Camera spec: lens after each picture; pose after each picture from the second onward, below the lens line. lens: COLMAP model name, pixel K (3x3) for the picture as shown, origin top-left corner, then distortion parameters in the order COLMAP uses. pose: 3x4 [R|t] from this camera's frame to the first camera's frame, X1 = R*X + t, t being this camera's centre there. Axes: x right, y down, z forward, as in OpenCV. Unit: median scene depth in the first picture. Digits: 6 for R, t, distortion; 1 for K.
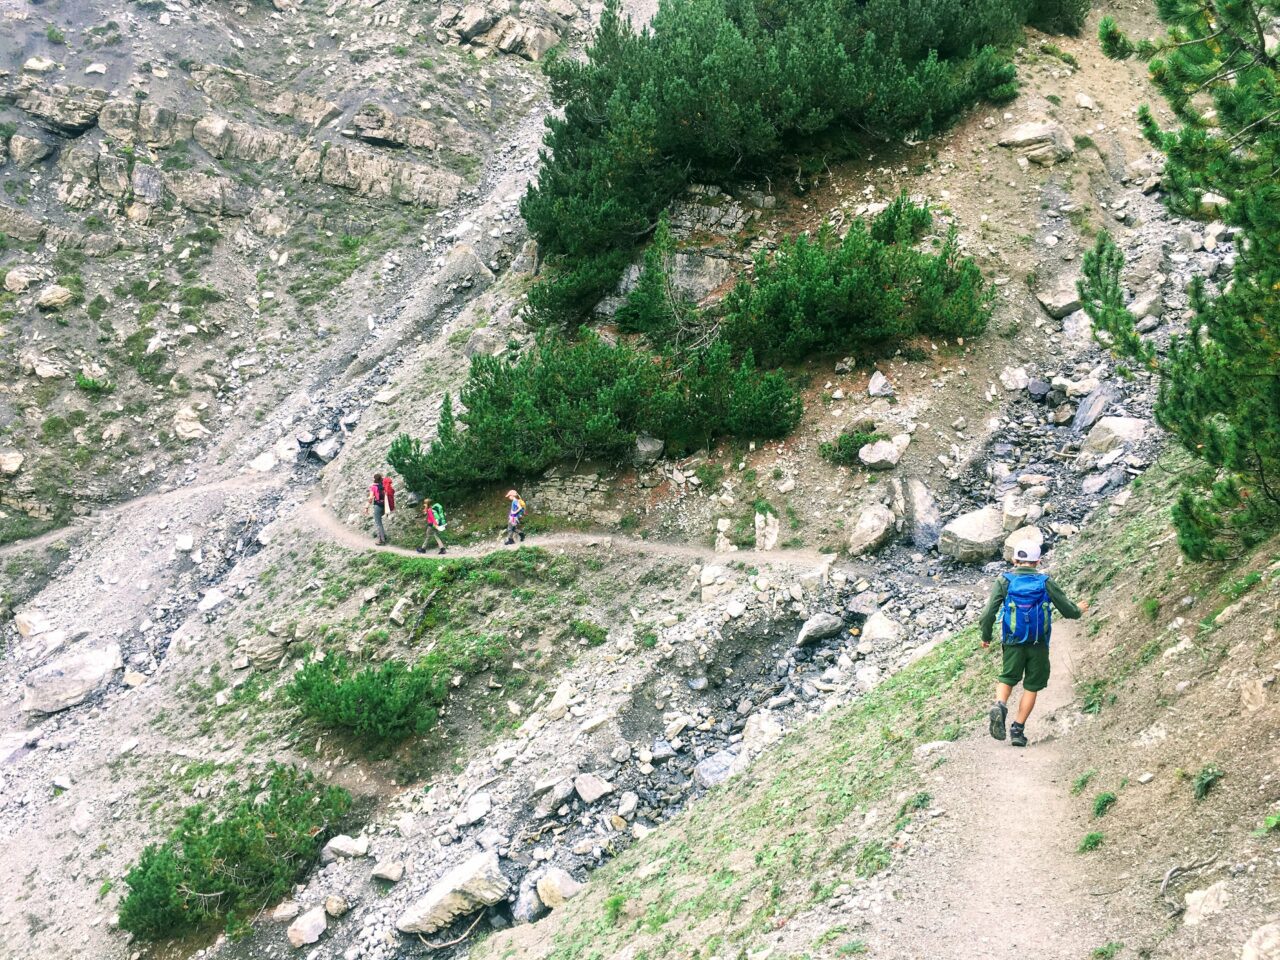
lens RADIAL K [[1082.9, 0, 640.0], [0, 1082.9, 480.0], [0, 0, 1]] dist [0.089937, -0.104543]
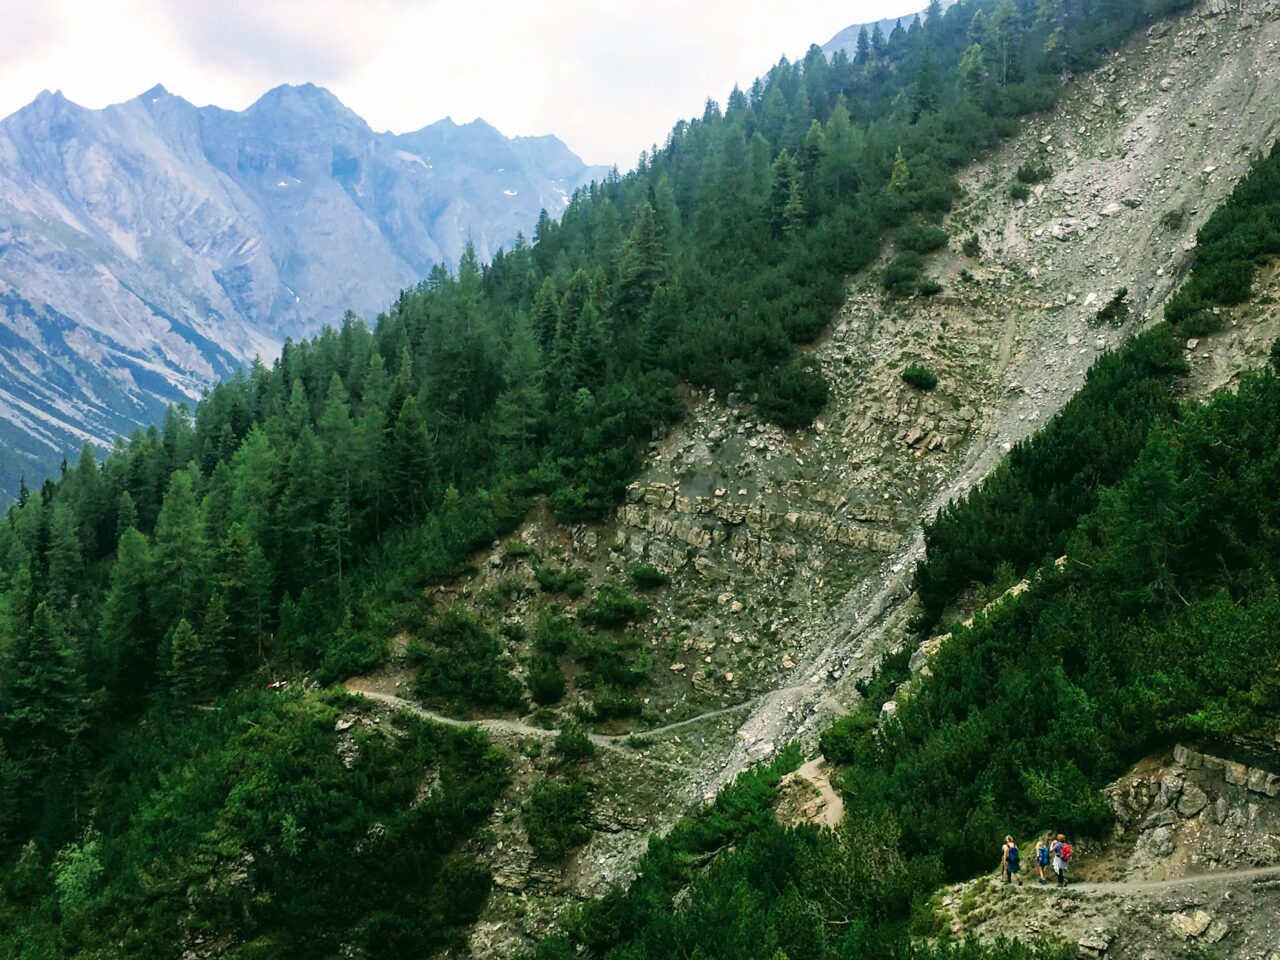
lens RADIAL K [[1322.7, 0, 640.0], [0, 1322.7, 480.0], [0, 0, 1]] dist [0.011057, 0.005020]
pose [[0.900752, -0.034356, -0.432973, 0.548933], [-0.005291, 0.995925, -0.090033, -0.165656], [0.434302, 0.083388, 0.896899, -1.698237]]
